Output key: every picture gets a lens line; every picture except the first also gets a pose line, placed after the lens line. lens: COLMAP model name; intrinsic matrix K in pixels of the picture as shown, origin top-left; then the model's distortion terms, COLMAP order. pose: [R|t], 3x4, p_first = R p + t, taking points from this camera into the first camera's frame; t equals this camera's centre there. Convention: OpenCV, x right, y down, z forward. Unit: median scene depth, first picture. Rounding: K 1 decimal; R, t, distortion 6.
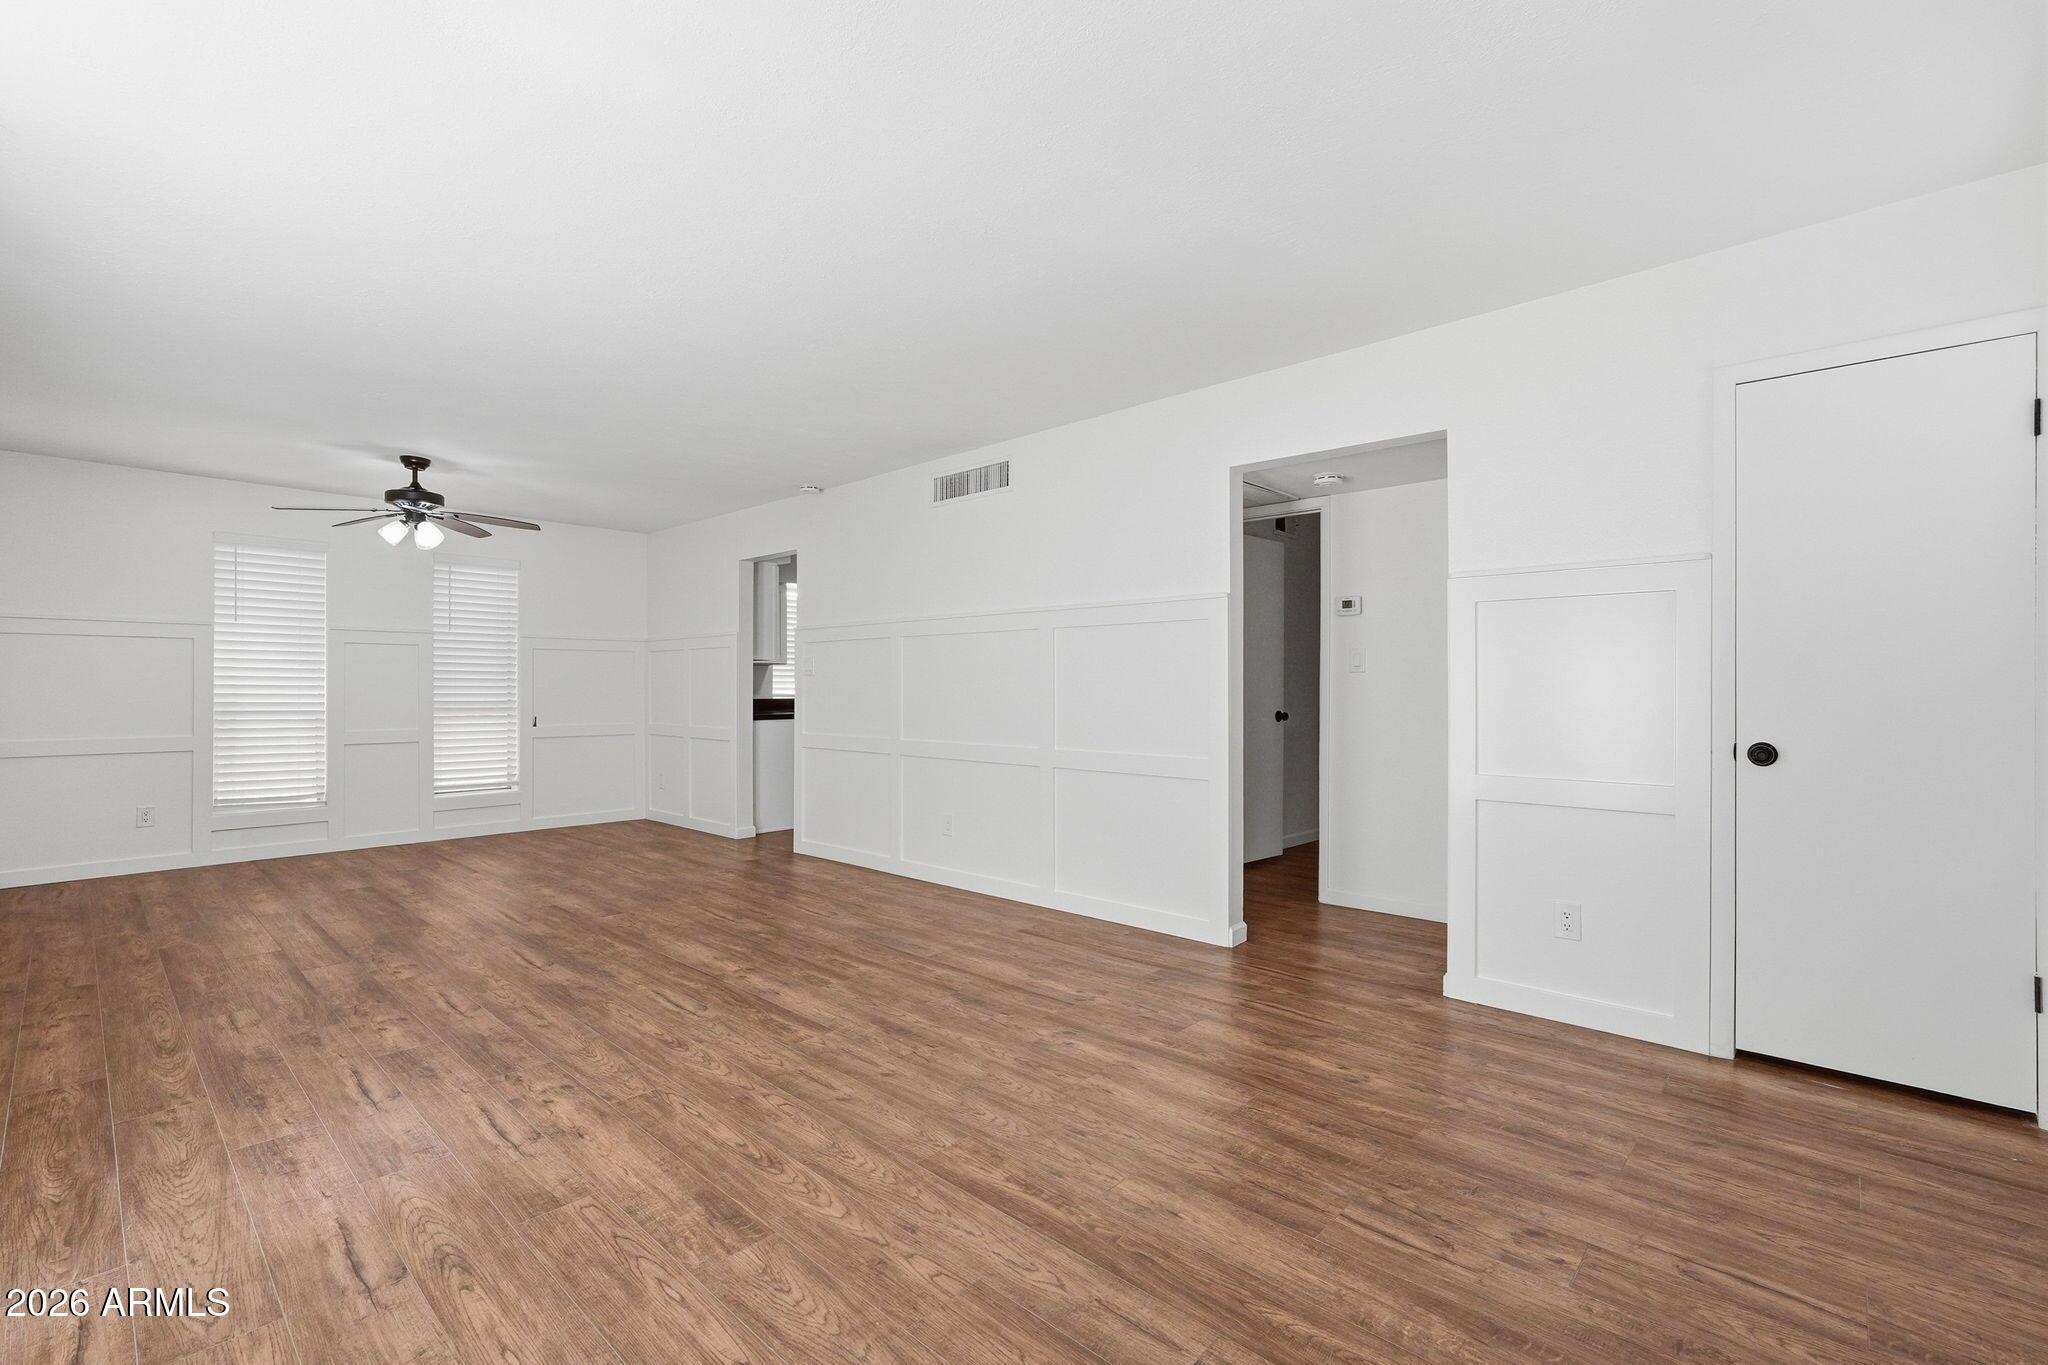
lens RADIAL K [[900.1, 0, 1021.6], [0, 900.1, 688.2], [0, 0, 1]] dist [-0.014933, 0.008300]
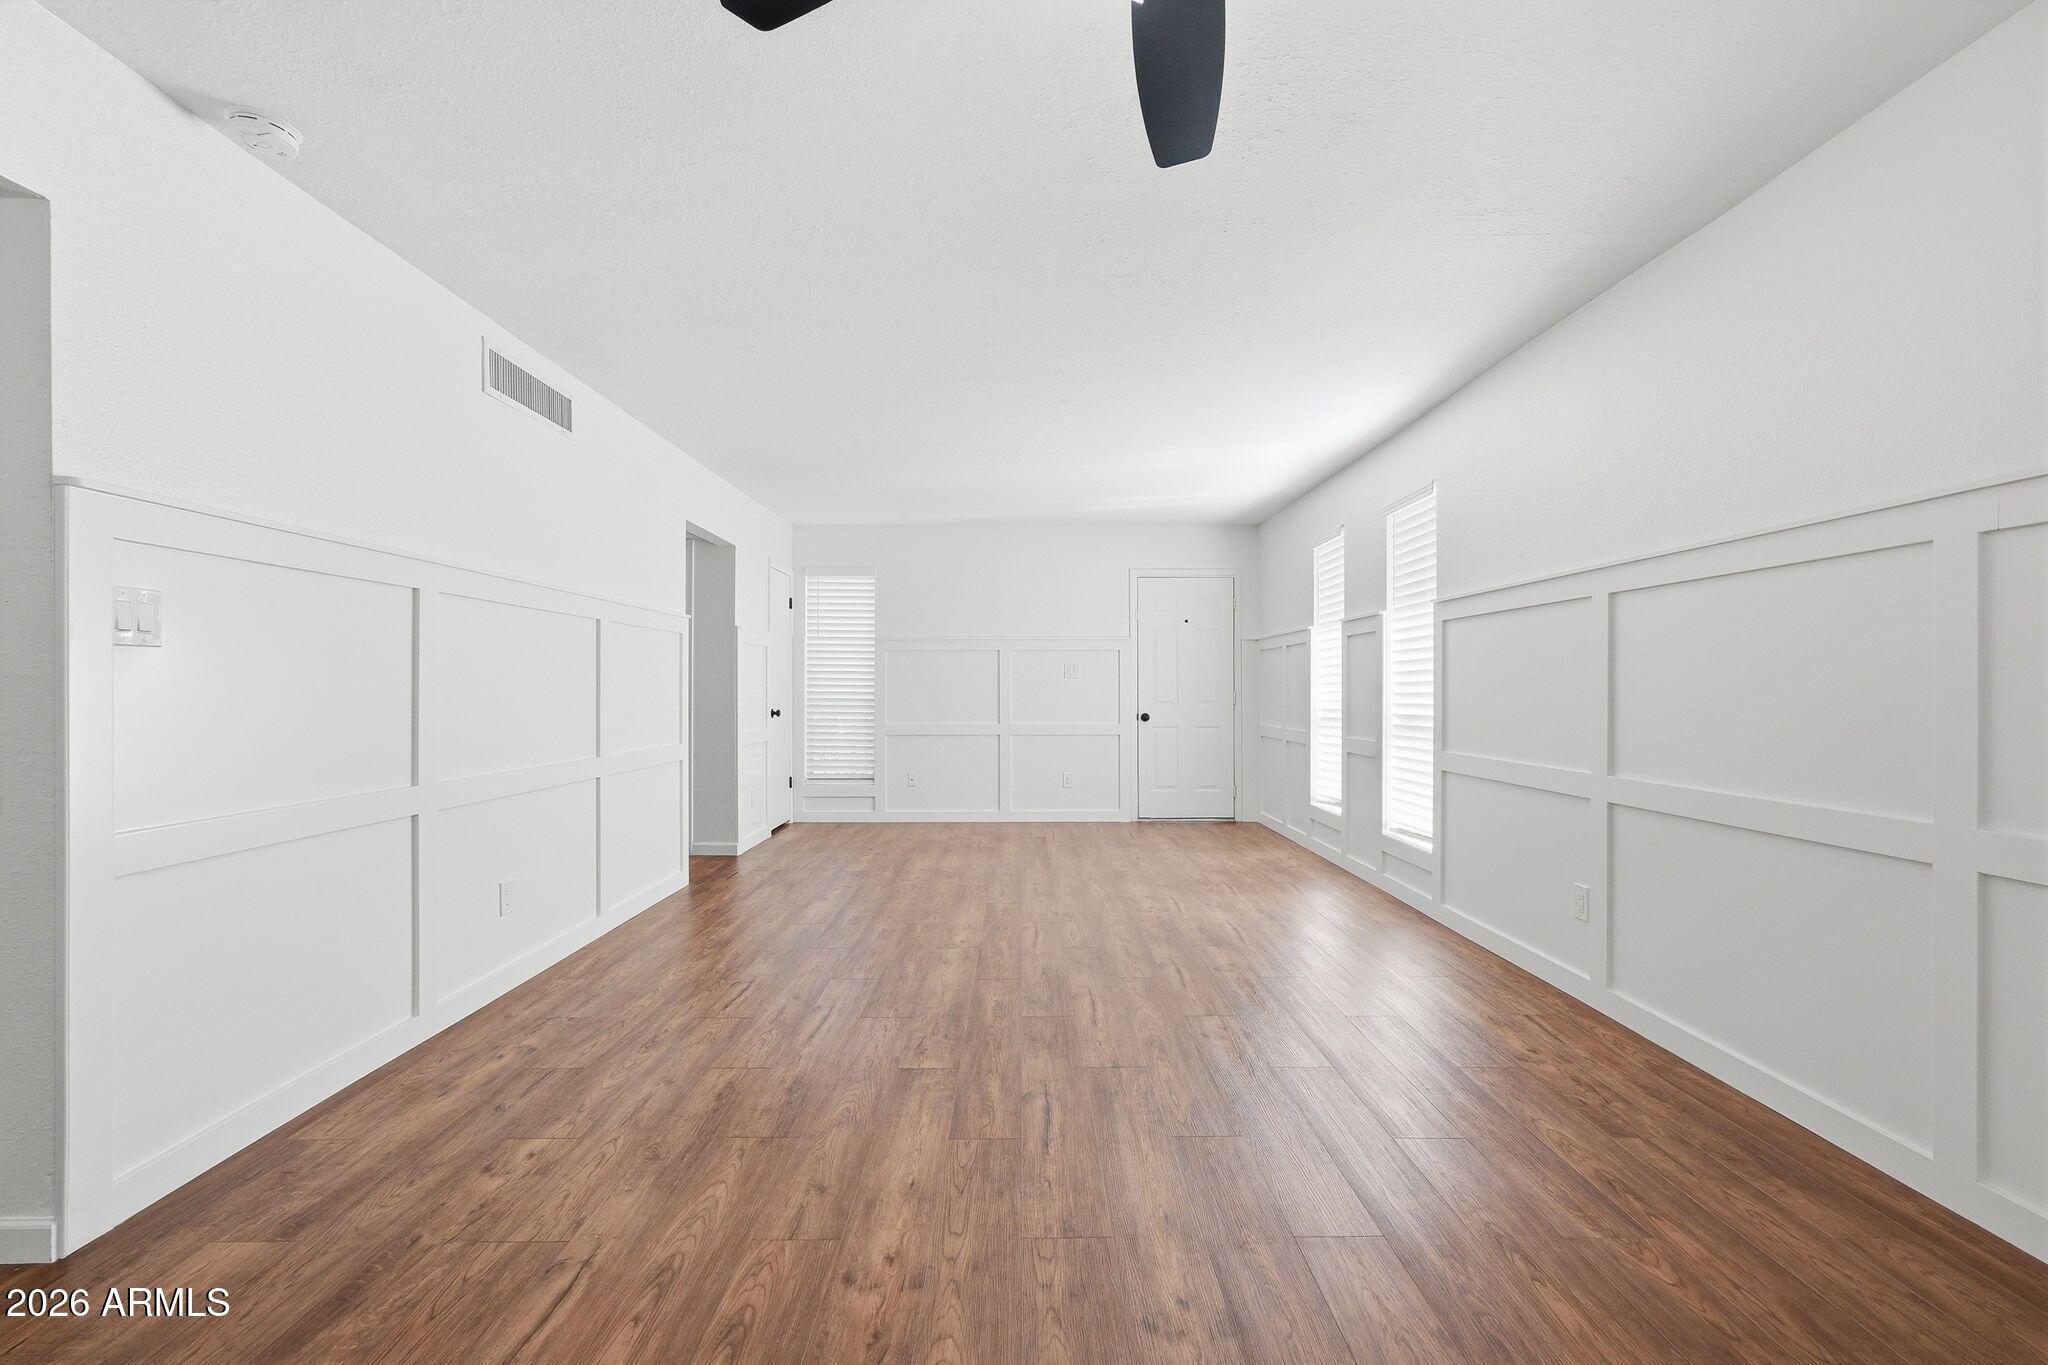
lens RADIAL K [[900.1, 0, 1021.6], [0, 900.1, 688.2], [0, 0, 1]] dist [-0.014933, 0.008300]
pose [[-0.685598, 0.000161, 0.727980, -1.188434], [0.000041, 1.000000, -0.000182, 0.001549], [-0.727980, -0.000095, -0.685598, 1.724212]]
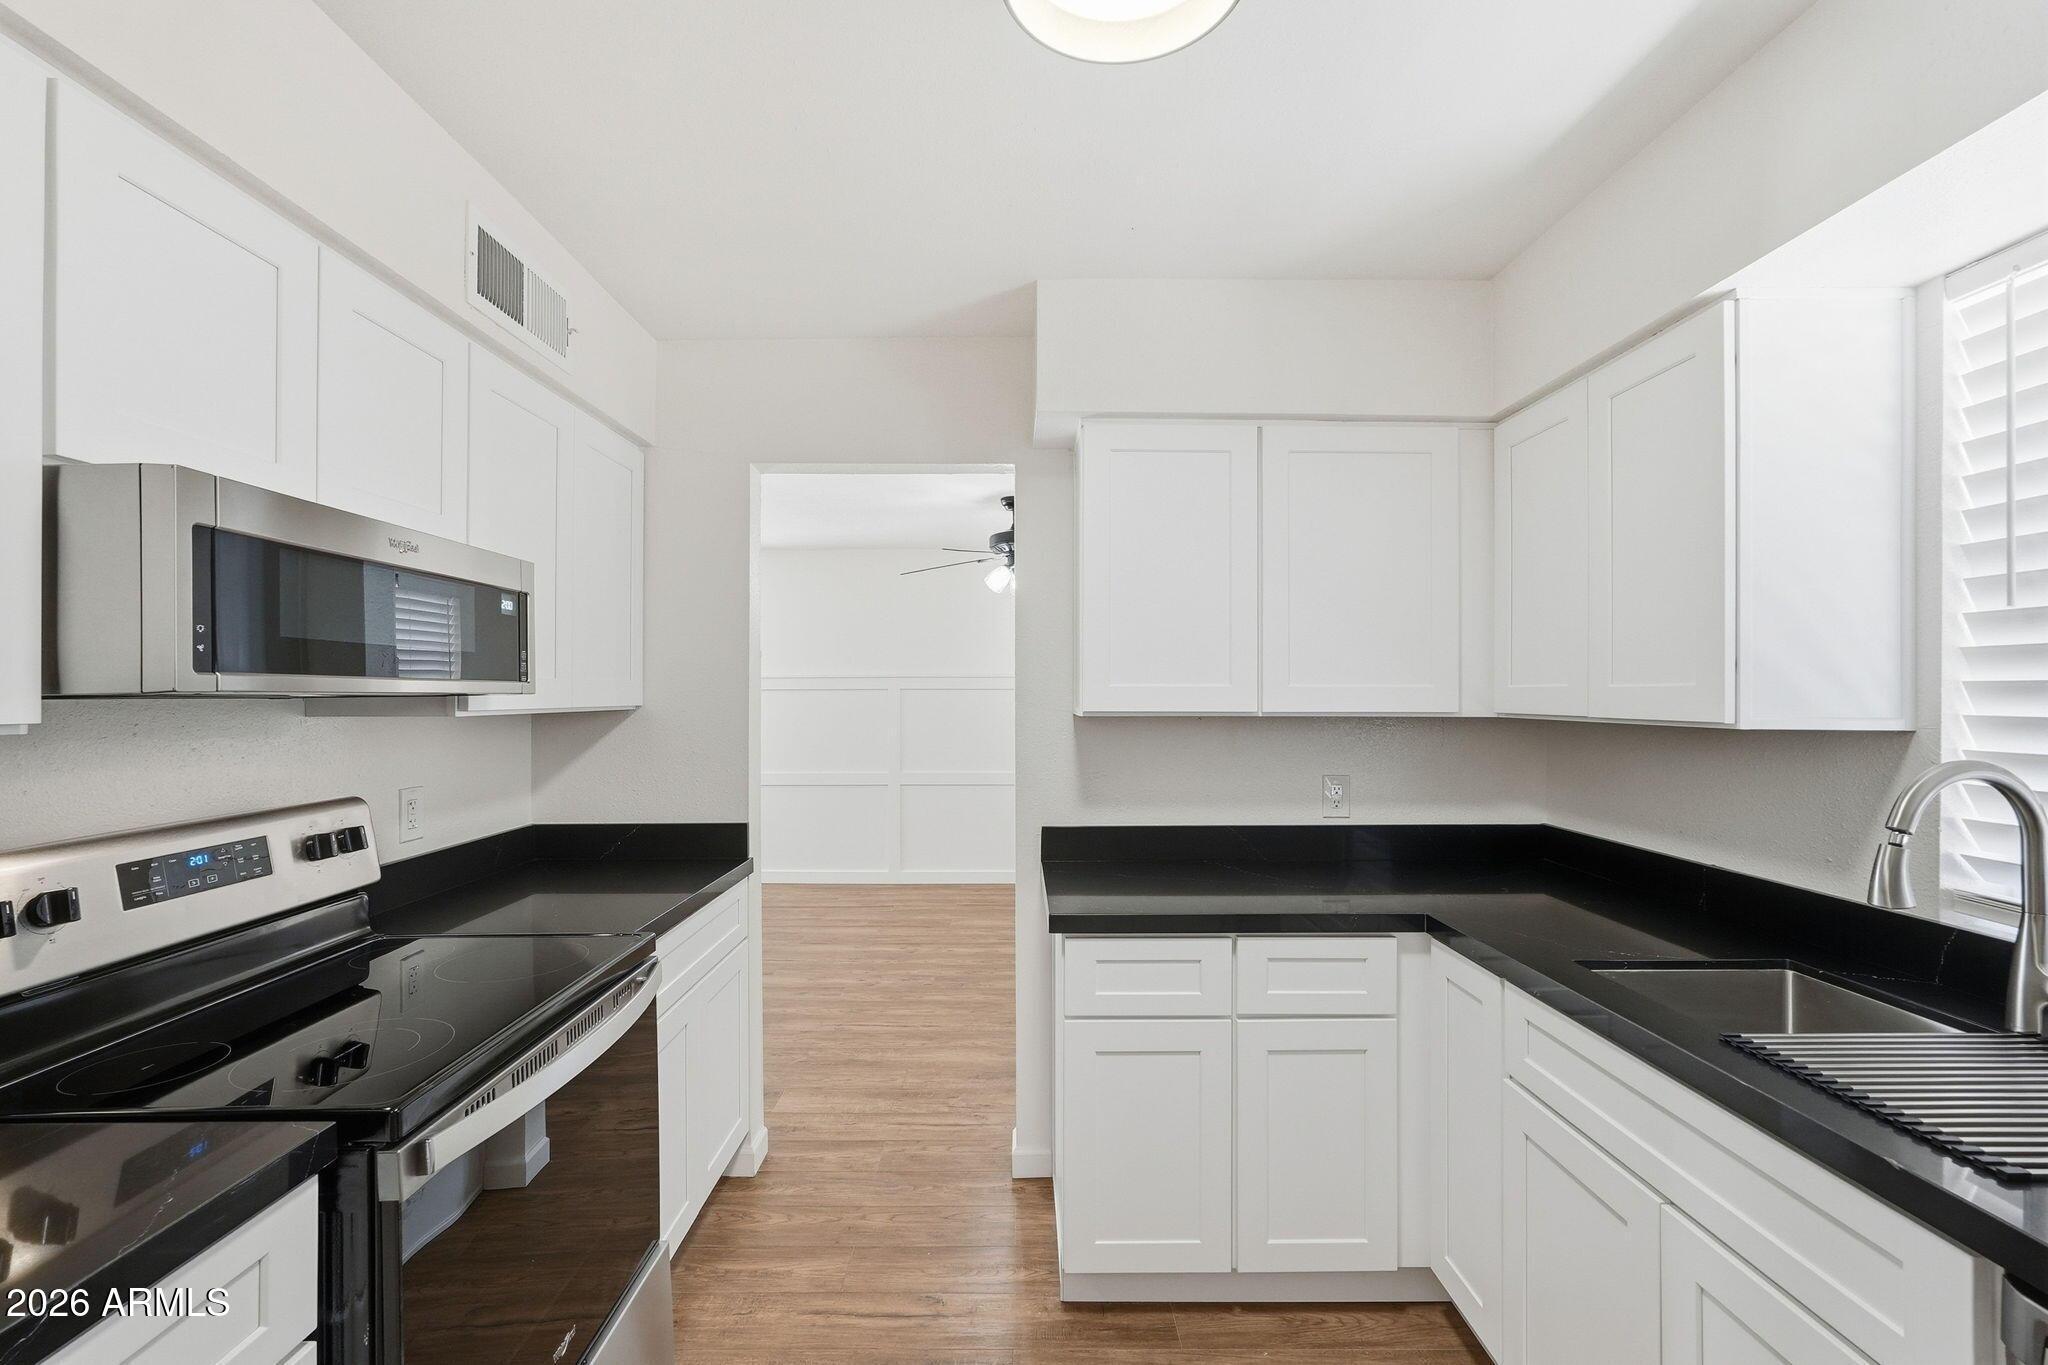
lens RADIAL K [[900.1, 0, 1021.6], [0, 900.1, 688.2], [0, 0, 1]] dist [-0.014933, 0.008300]
pose [[-0.726647, -0.003750, -0.687000, -0.062326], [0.000110, 0.999984, -0.005574, -0.084961], [0.687010, -0.004126, -0.726636, 2.514052]]
